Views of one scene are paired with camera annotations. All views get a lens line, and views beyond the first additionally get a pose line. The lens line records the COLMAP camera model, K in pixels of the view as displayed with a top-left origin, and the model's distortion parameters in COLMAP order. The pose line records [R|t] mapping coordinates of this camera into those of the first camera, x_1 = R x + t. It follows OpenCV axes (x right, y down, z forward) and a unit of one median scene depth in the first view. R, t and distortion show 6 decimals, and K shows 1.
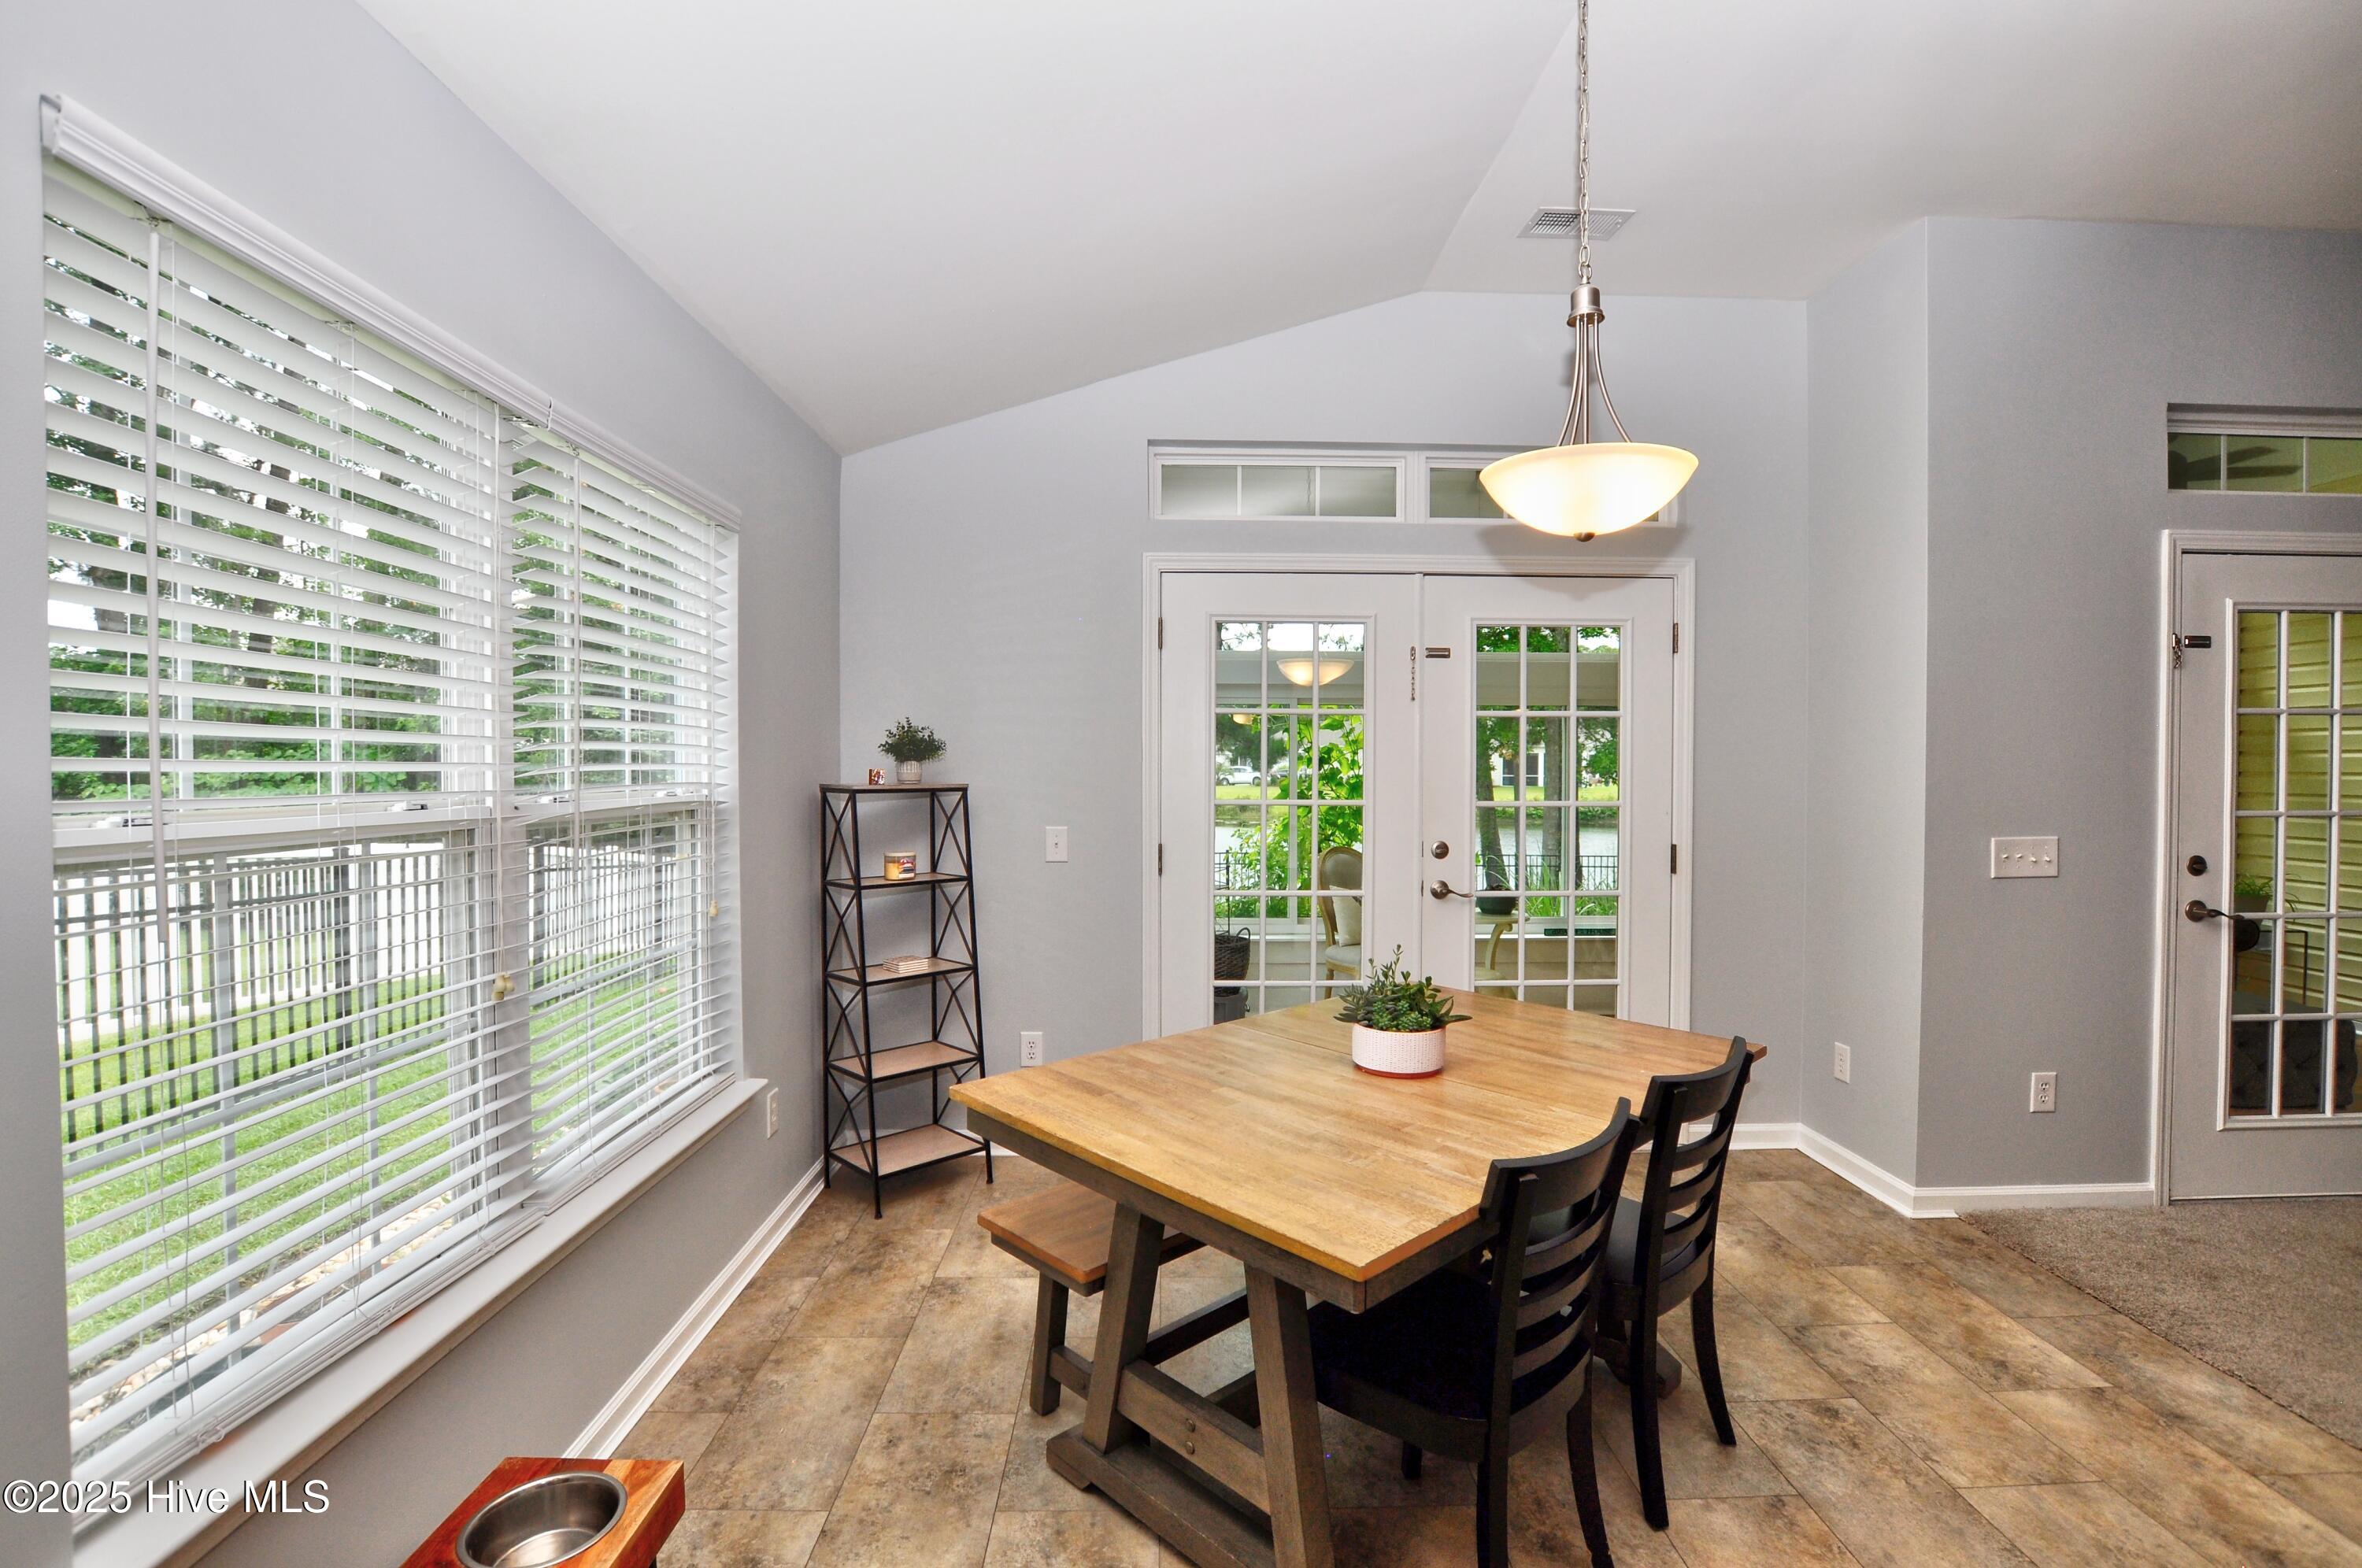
lens RADIAL K [[1083.0, 0, 1184.3], [0, 1083.0, 781.9], [0, 0, 1]] dist [-0.018314, -0.000395]
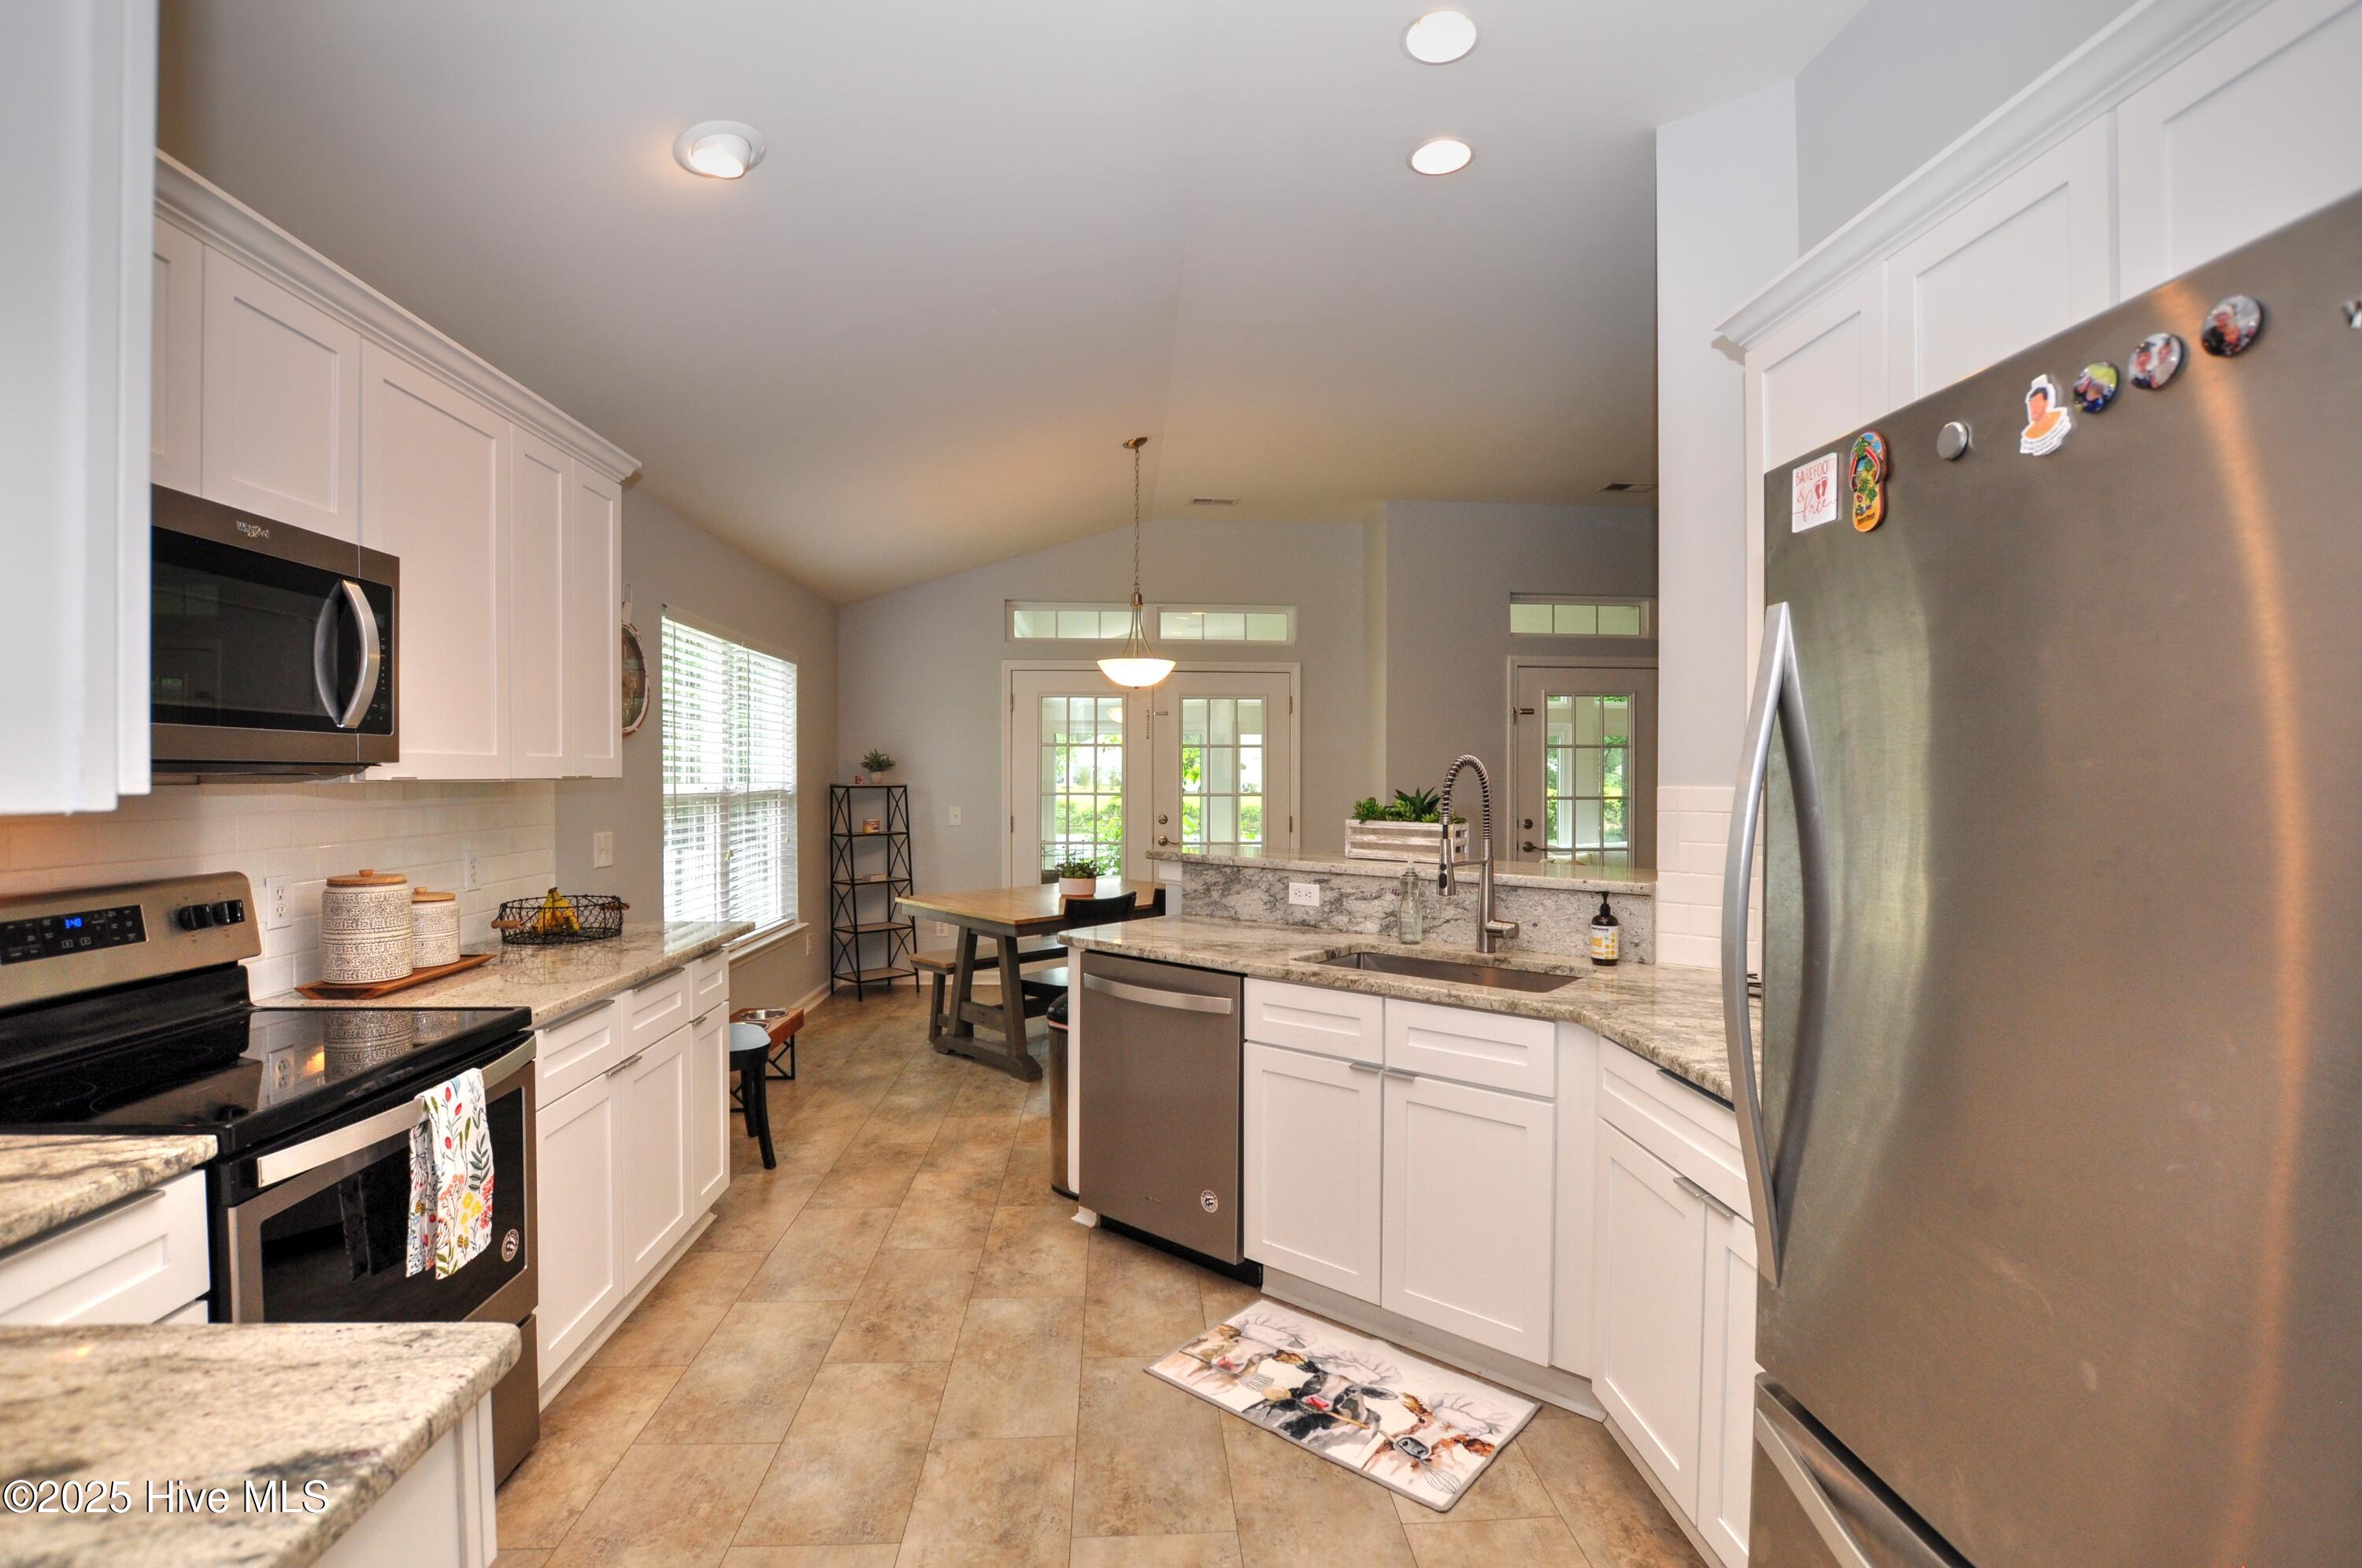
lens RADIAL K [[1083.0, 0, 1185.4], [0, 1083.0, 794.0], [0, 0, 1]] dist [-0.018314, -0.000395]
pose [[0.999087, -0.000718, 0.042720, 0.224232], [0.000851, 0.999995, -0.003085, 0.028080], [-0.042718, 0.003118, 0.999082, -0.992508]]
